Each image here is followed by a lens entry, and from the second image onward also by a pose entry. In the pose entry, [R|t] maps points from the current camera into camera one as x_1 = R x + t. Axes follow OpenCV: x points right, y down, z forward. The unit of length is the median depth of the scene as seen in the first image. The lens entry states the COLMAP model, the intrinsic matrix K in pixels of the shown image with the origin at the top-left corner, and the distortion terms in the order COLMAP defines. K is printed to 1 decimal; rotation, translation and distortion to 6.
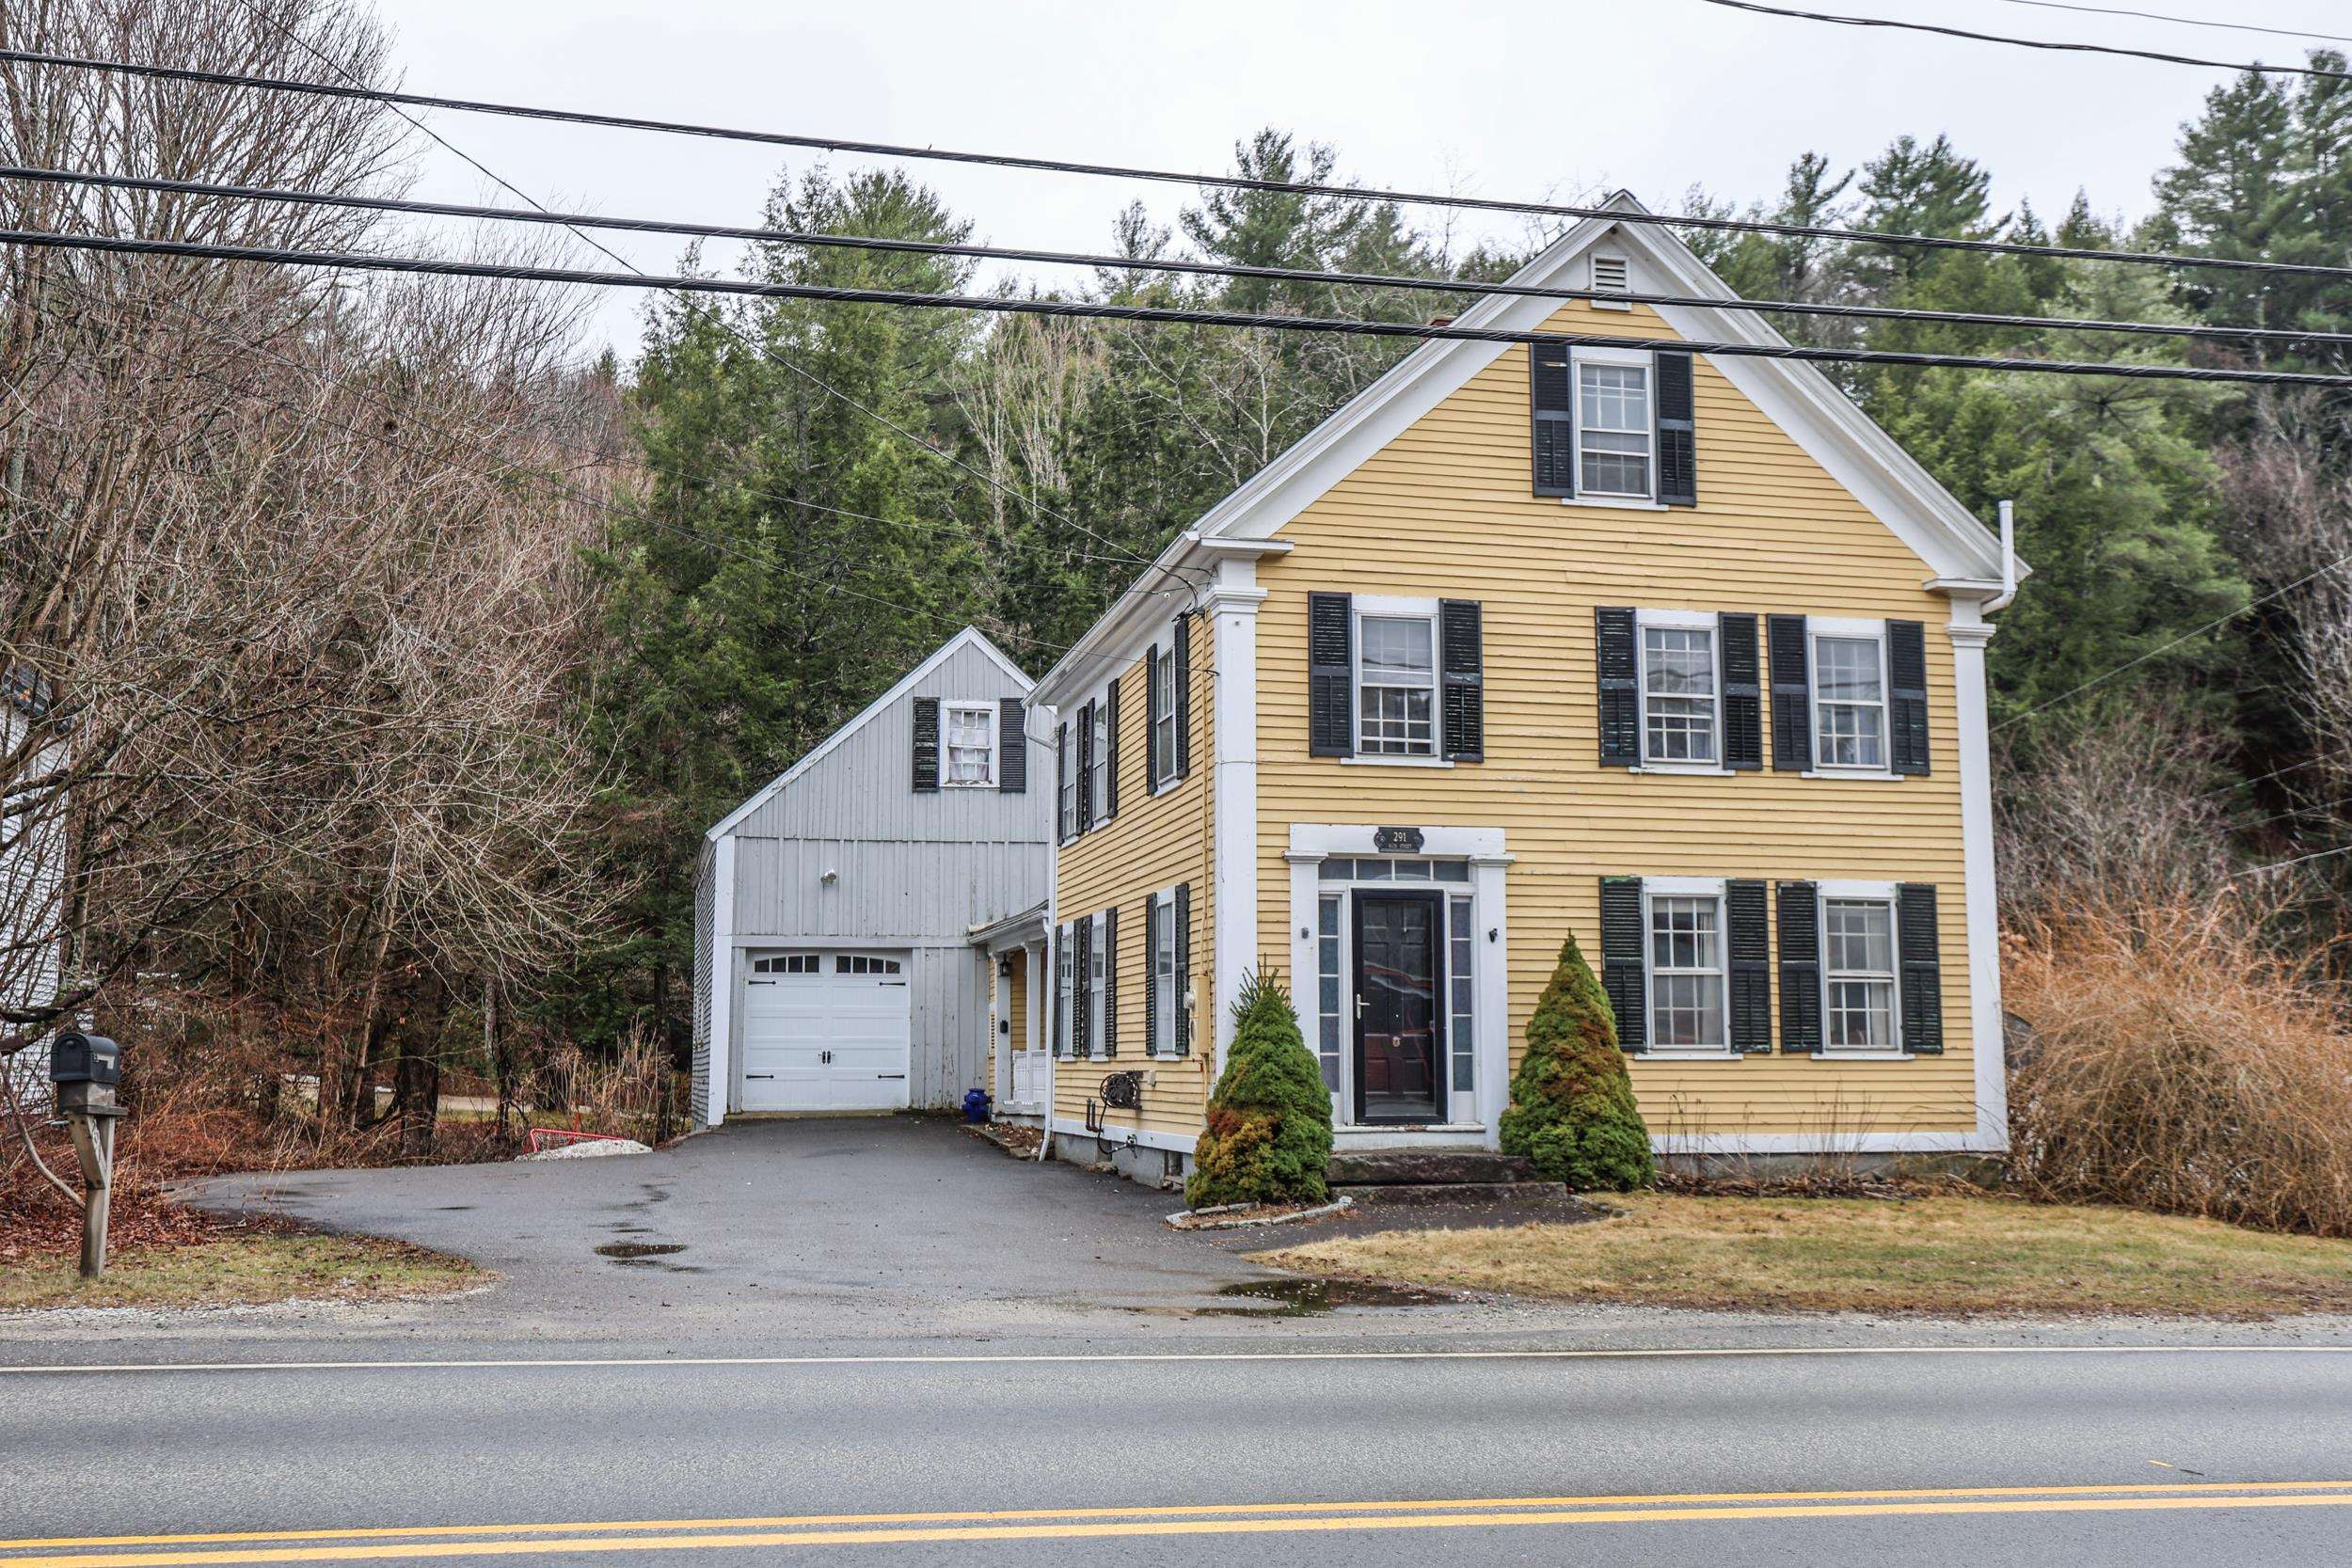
lens RADIAL K [[2329.8, 0, 1176.0], [0, 2329.8, 784.0], [0, 0, 1]] dist [-0.004477, -0.003143]
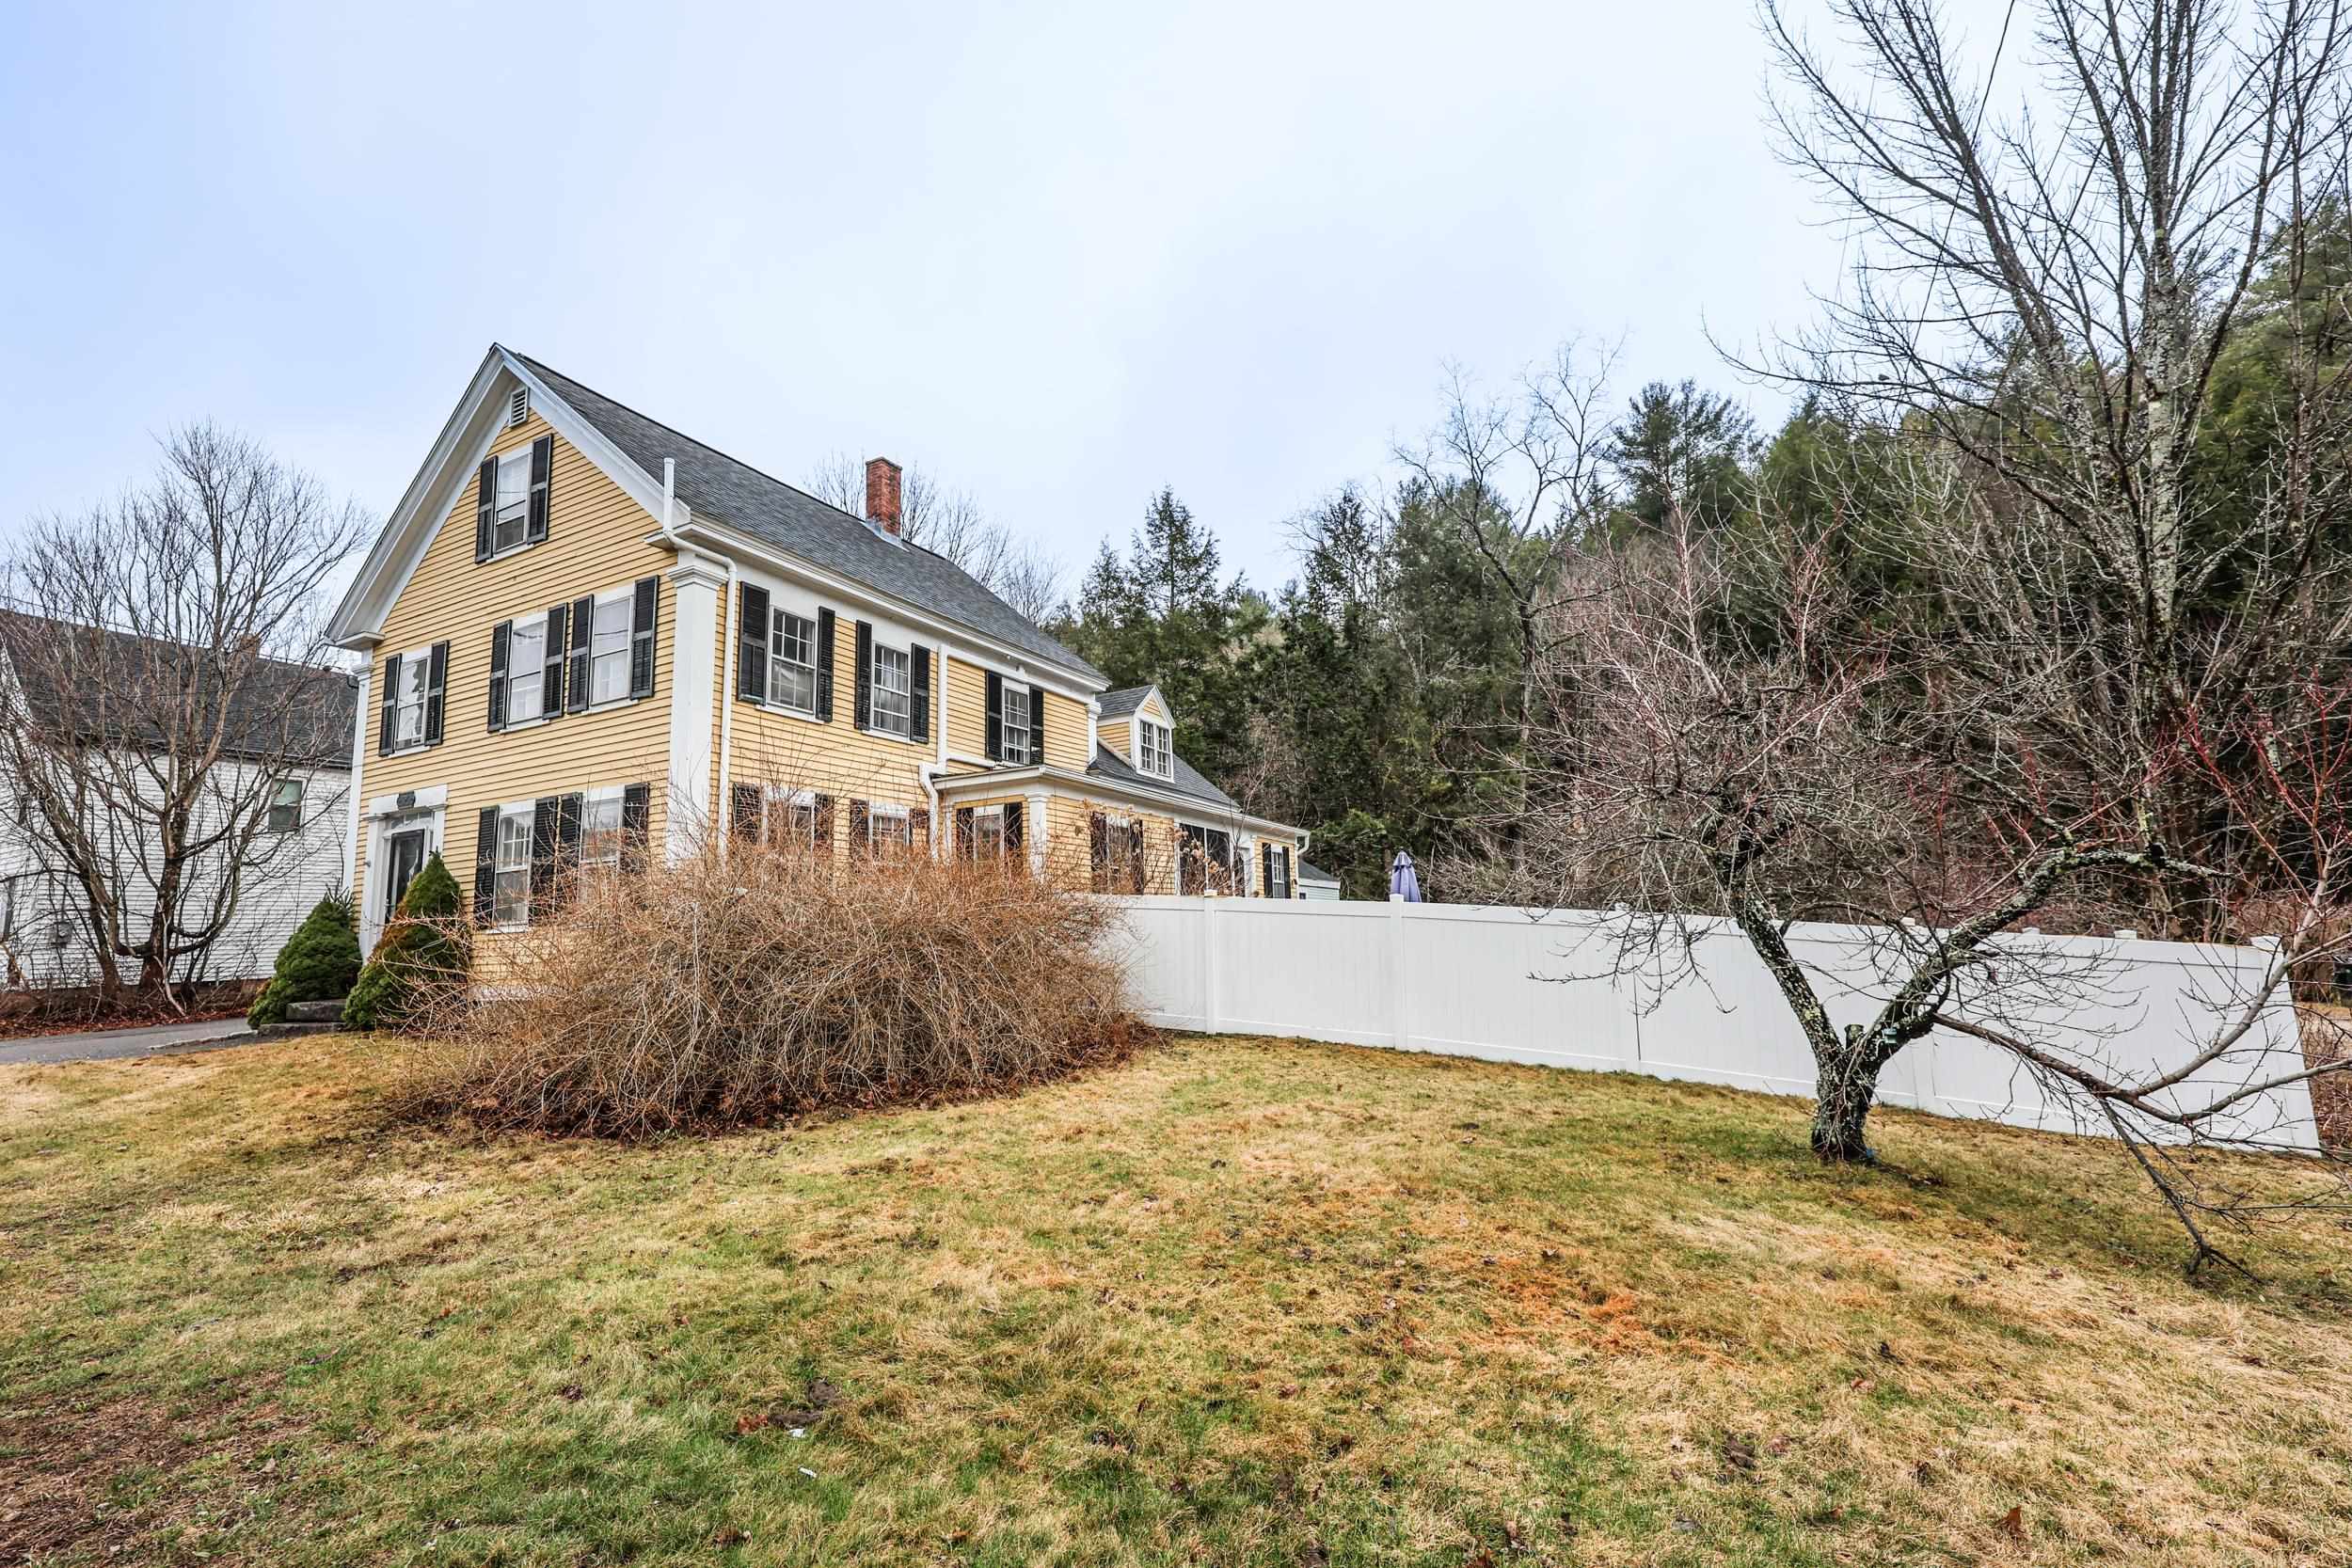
lens RADIAL K [[1012.5, 0, 1176.0], [0, 1012.5, 784.0], [0, 0, 1]] dist [-0.002259, -0.000228]
pose [[0.719064, -0.128116, -0.683033, 0.985234], [0.097823, 0.991734, -0.083036, 0.126770], [0.688025, -0.007108, 0.725653, 0.902846]]
